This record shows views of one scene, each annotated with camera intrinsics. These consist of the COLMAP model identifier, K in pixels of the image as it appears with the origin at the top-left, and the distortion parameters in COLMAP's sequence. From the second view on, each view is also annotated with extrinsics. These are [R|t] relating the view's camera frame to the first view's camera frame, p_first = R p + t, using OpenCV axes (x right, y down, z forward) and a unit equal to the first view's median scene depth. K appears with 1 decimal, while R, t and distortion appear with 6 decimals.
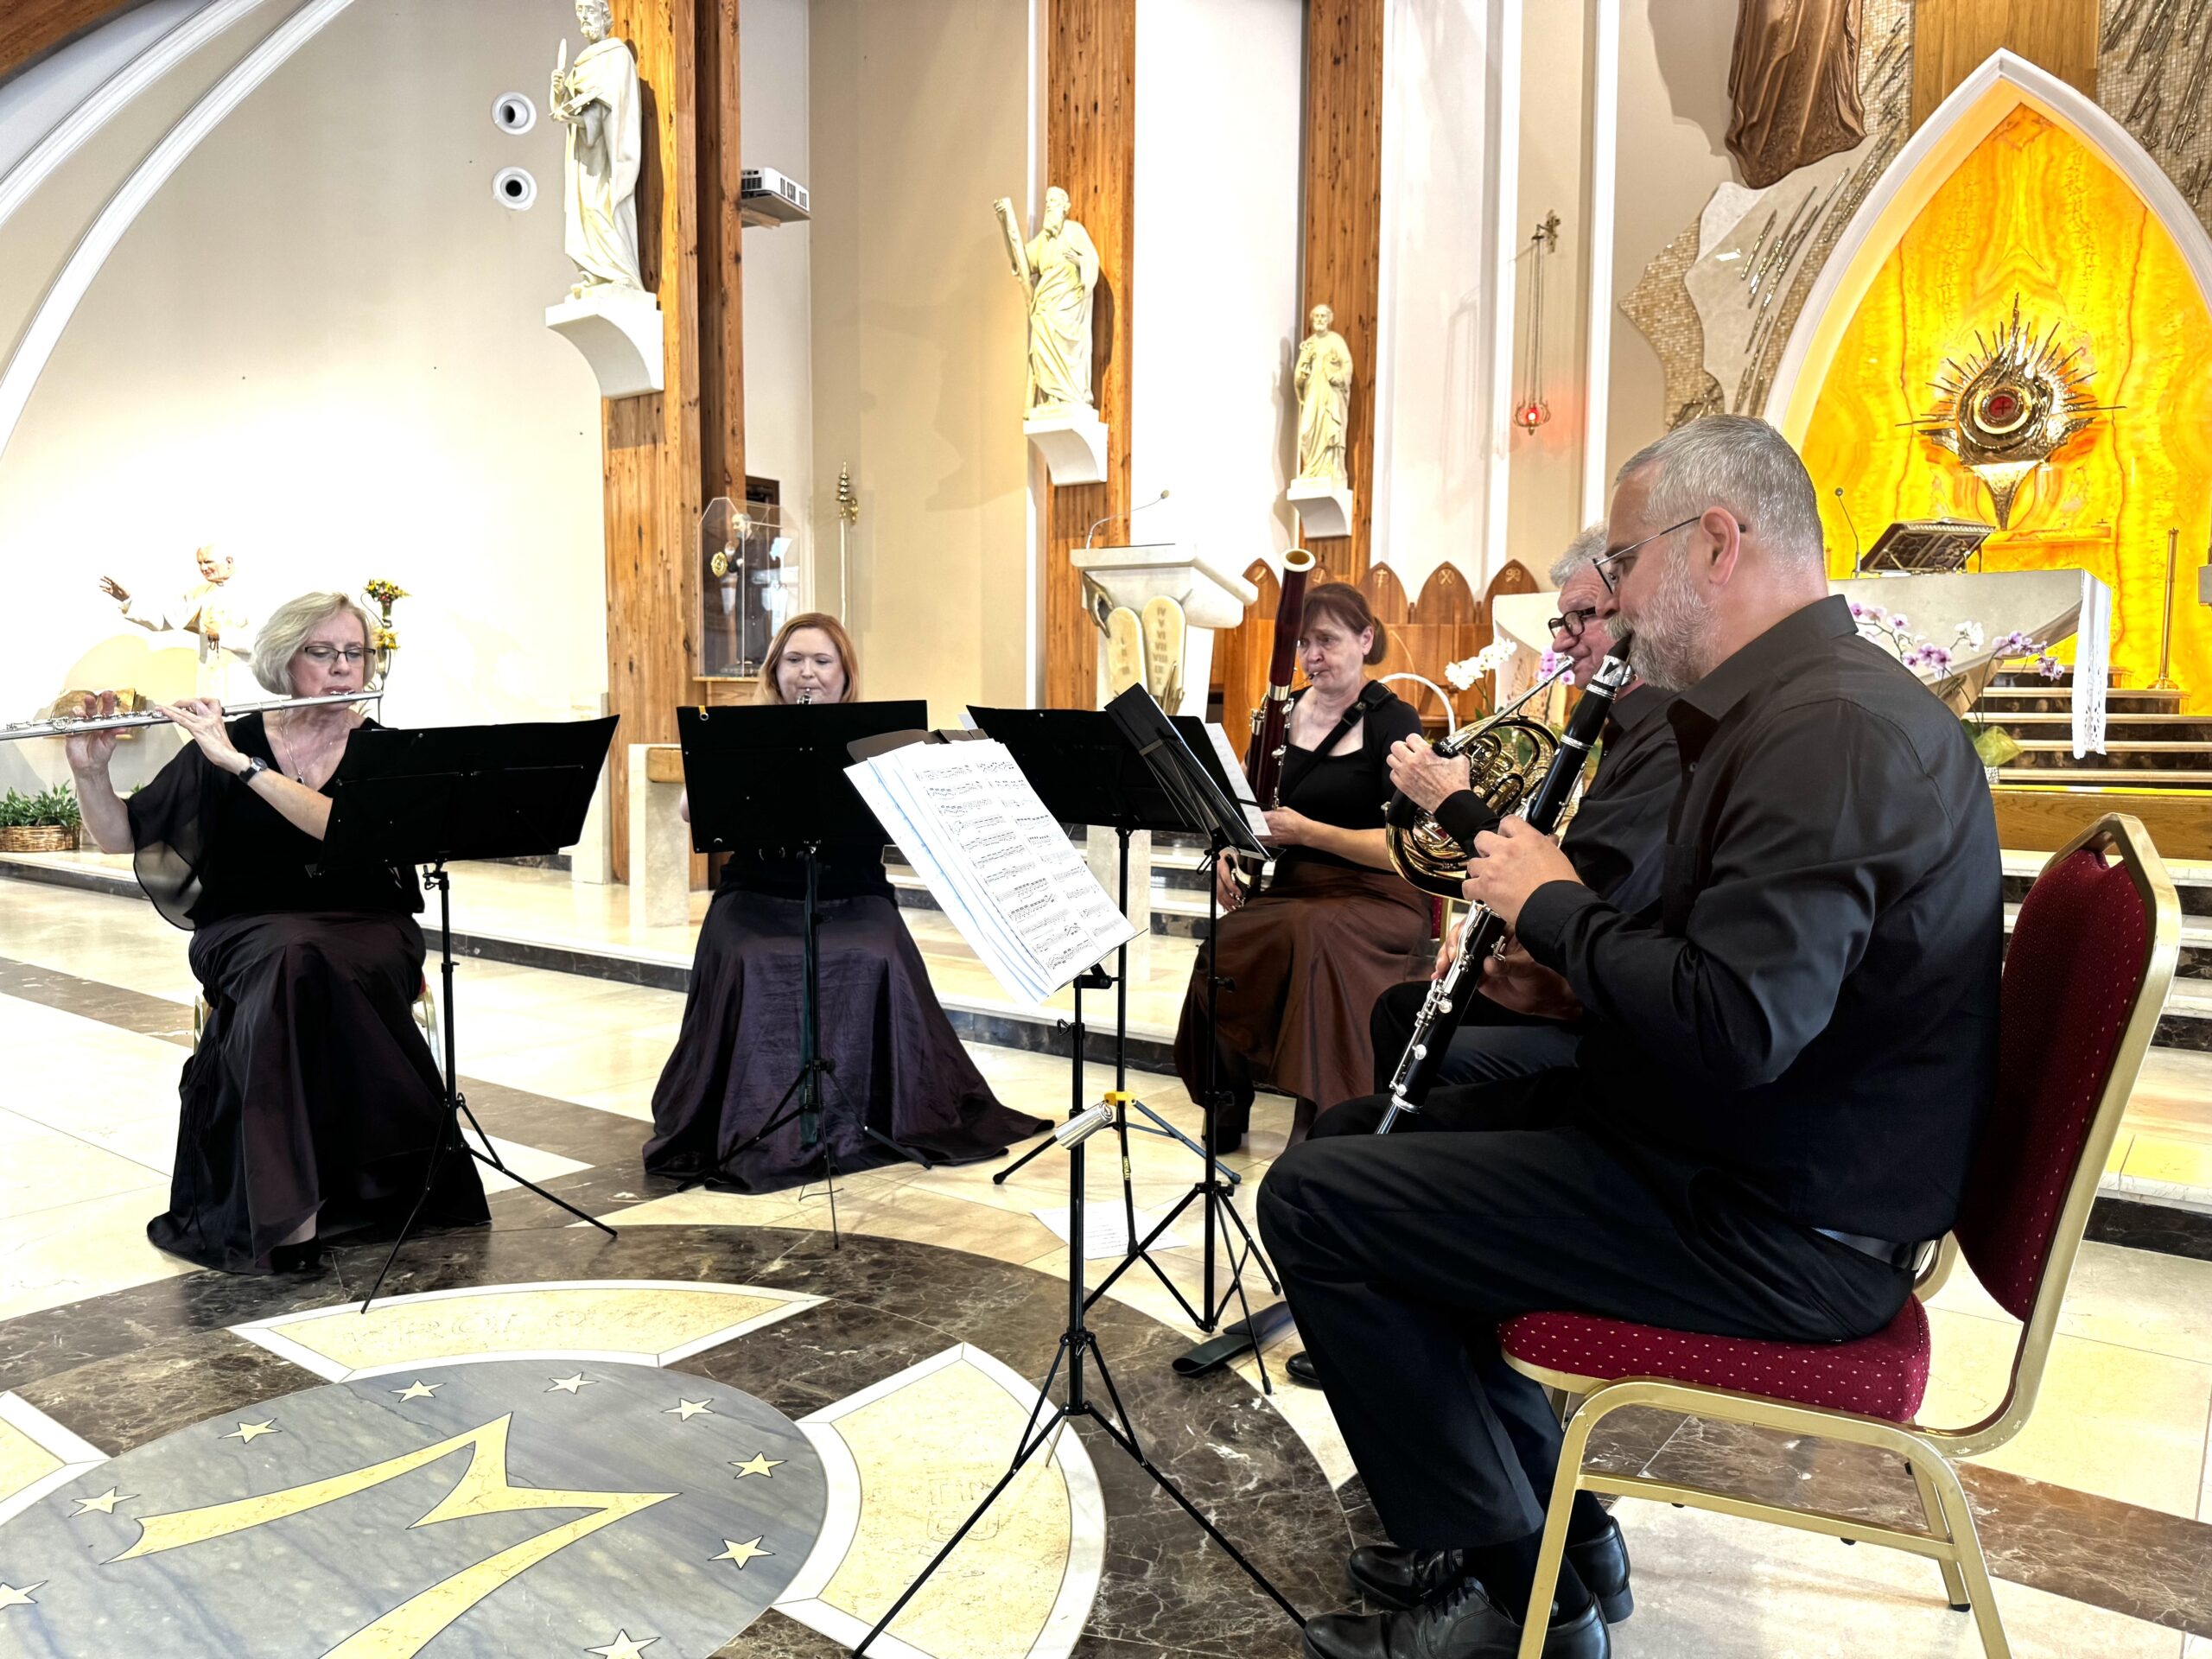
lens RADIAL K [[1571.5, 0, 1114.5], [0, 1571.5, 828.8], [0, 0, 1]] dist [0.090827, -0.112802]
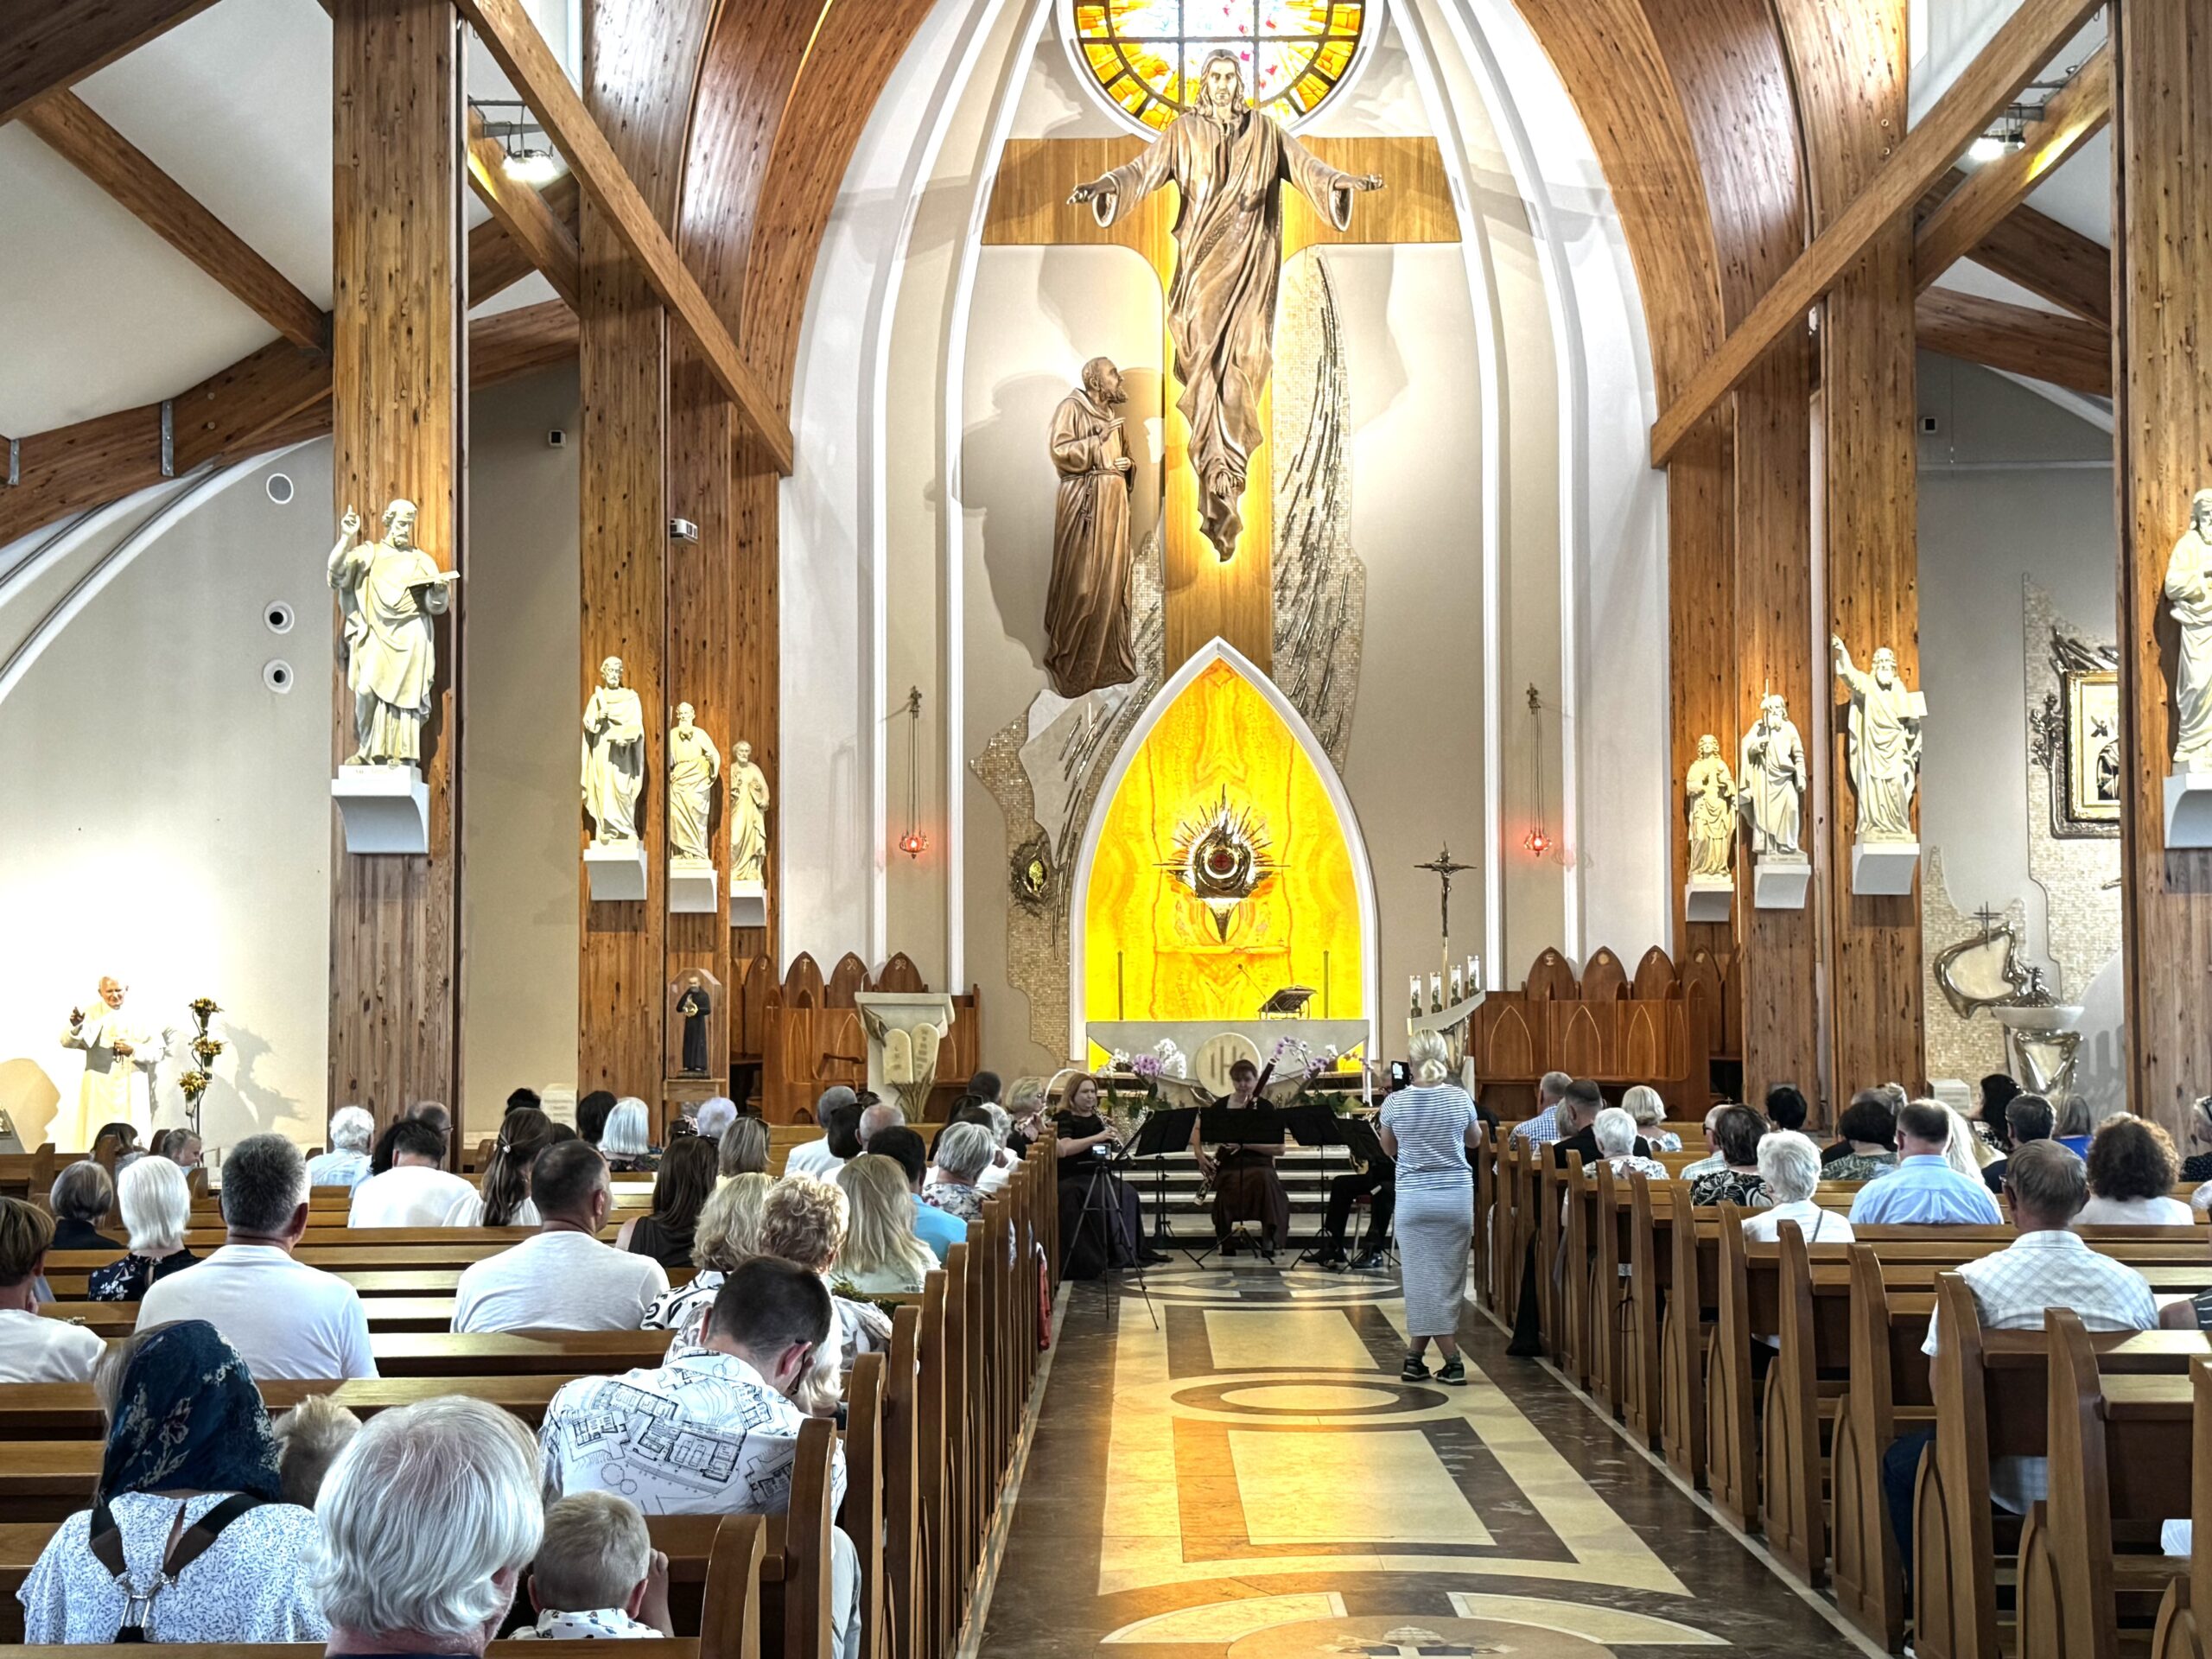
lens RADIAL K [[2924.7, 0, 1111.0], [0, 2924.7, 830.4], [0, 0, 1]] dist [0.114973, 0.000000]
pose [[0.812529, 0.023884, 0.582431, -1.101355], [0.052834, 0.992030, -0.114388, 0.010667], [-0.580521, 0.123716, 0.804792, -1.116532]]
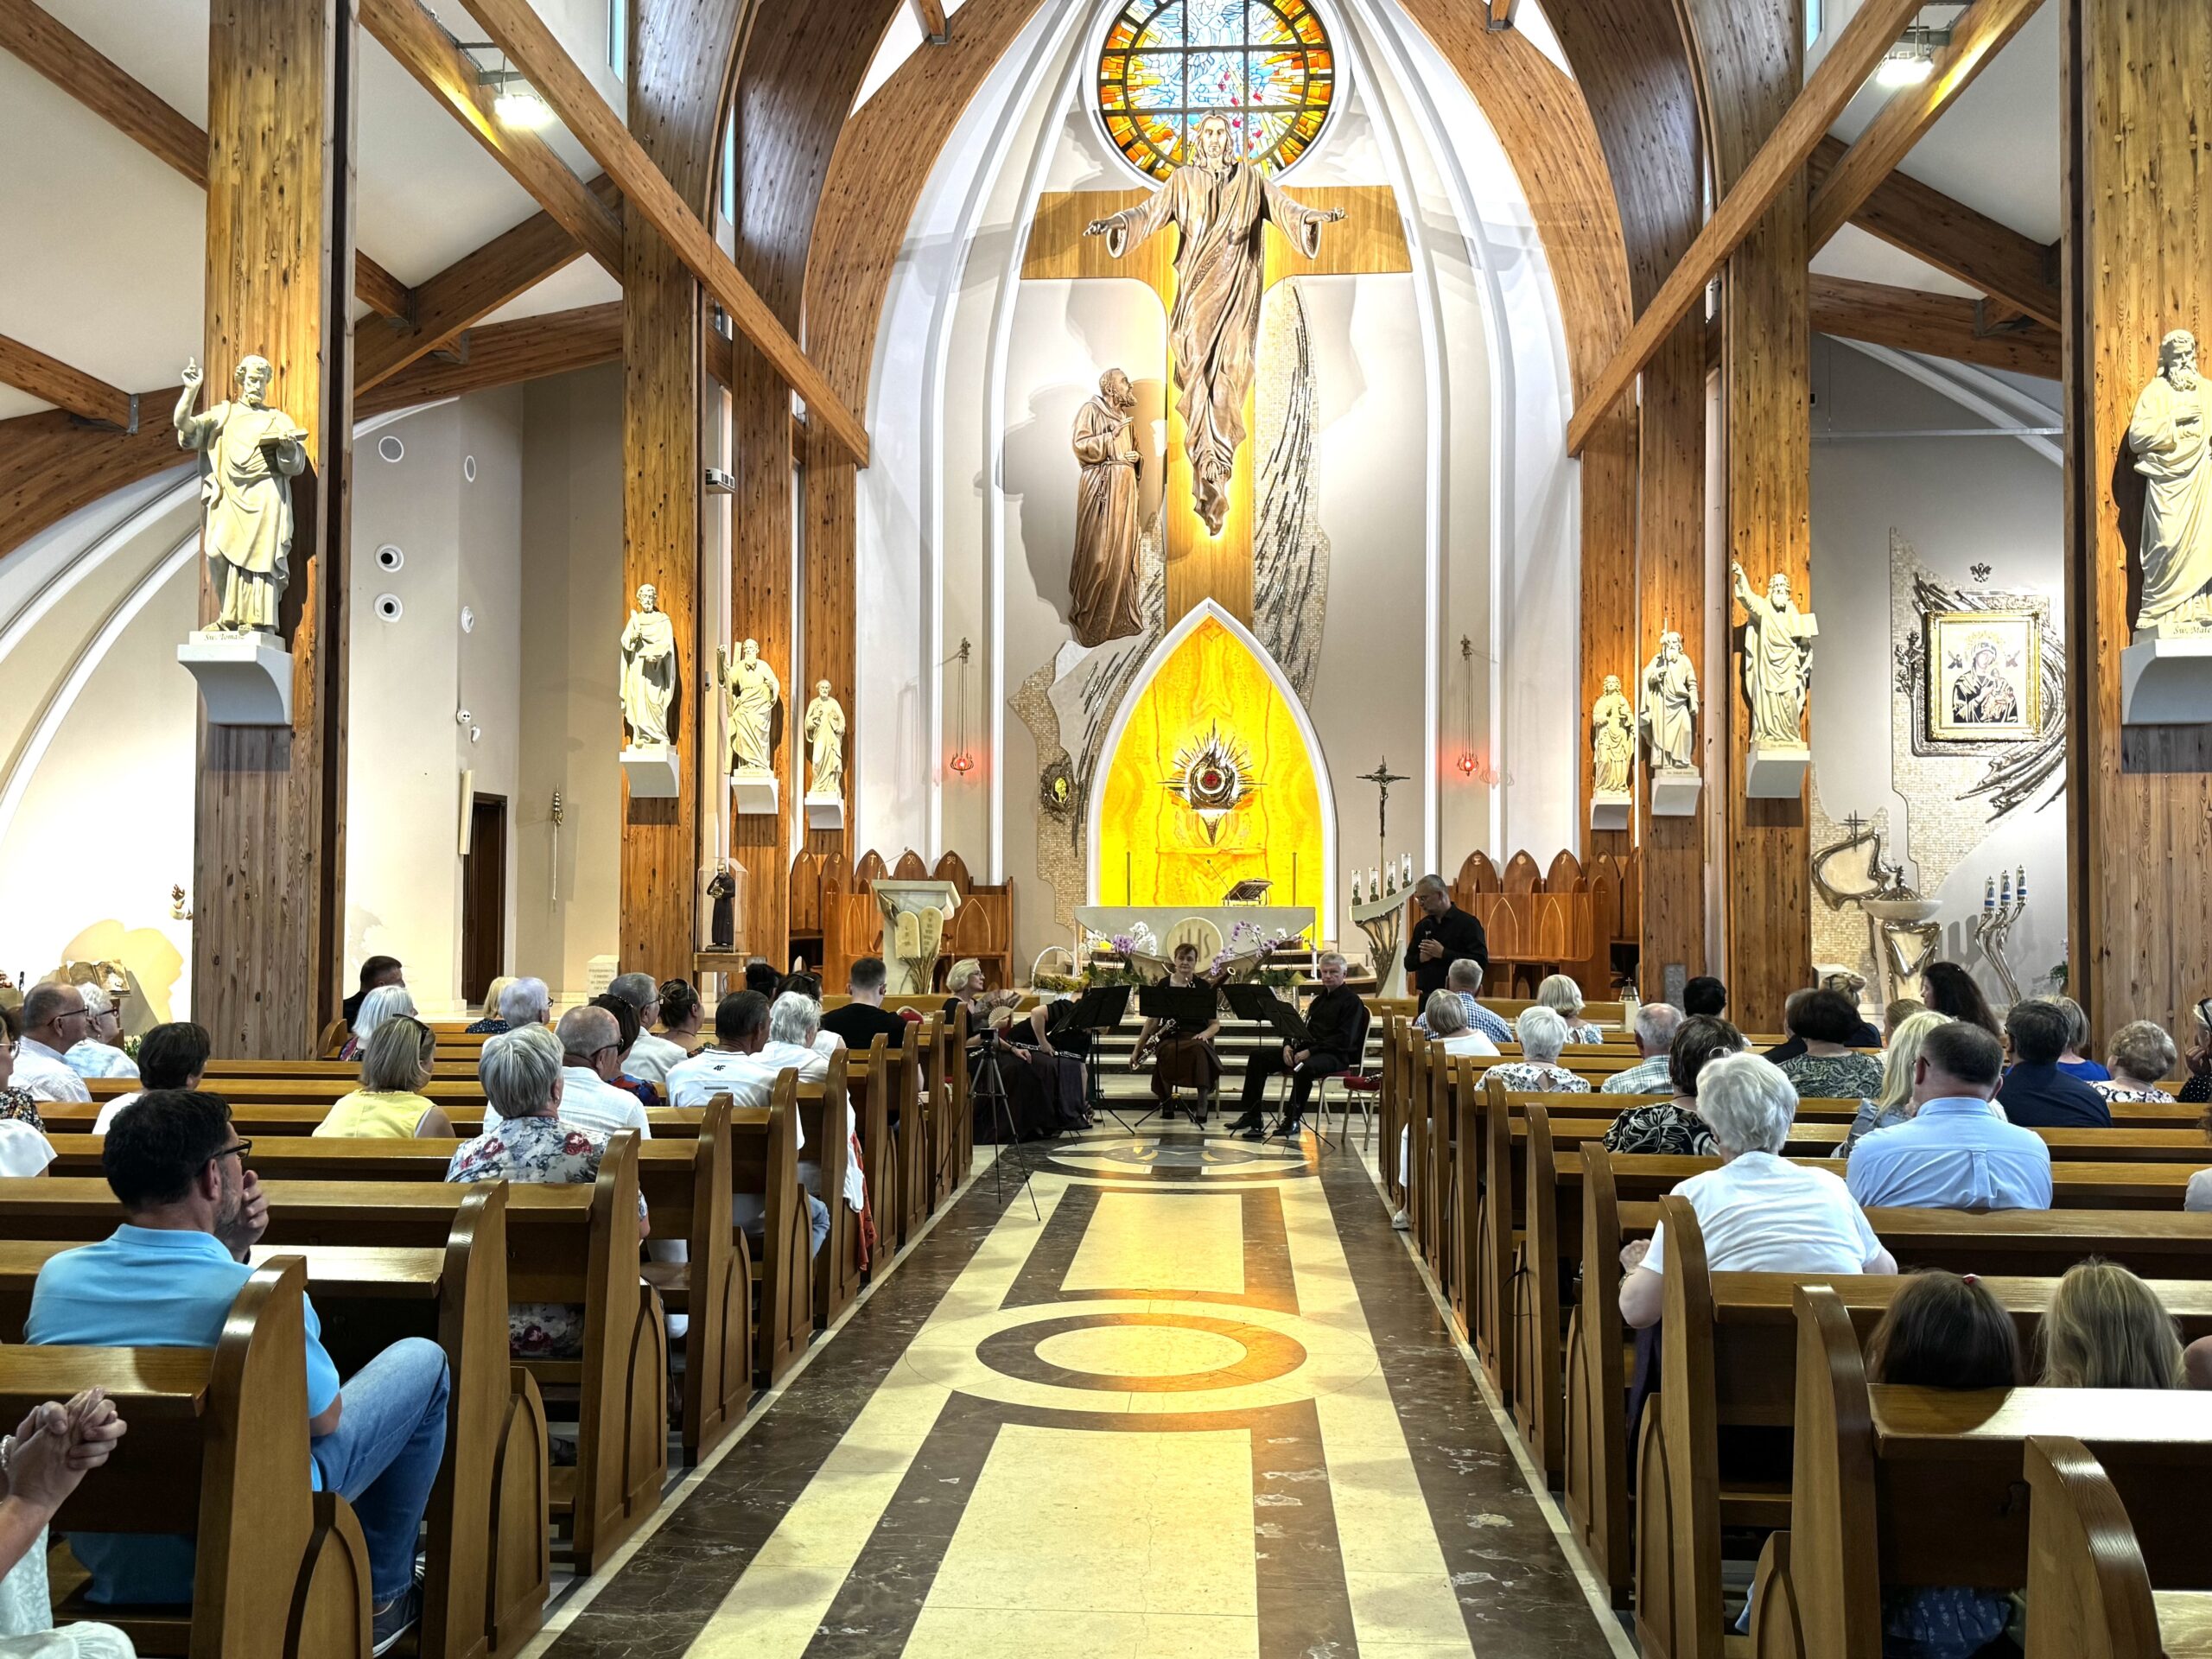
lens RADIAL K [[1883.5, 0, 1100.4], [0, 1883.5, 834.5], [0, 0, 1]] dist [0.131239, -0.217557]
pose [[0.844412, 0.014704, 0.535492, -0.709873], [0.041106, 0.994897, -0.092138, -0.008121], [-0.534114, 0.099814, 0.839499, -0.740688]]
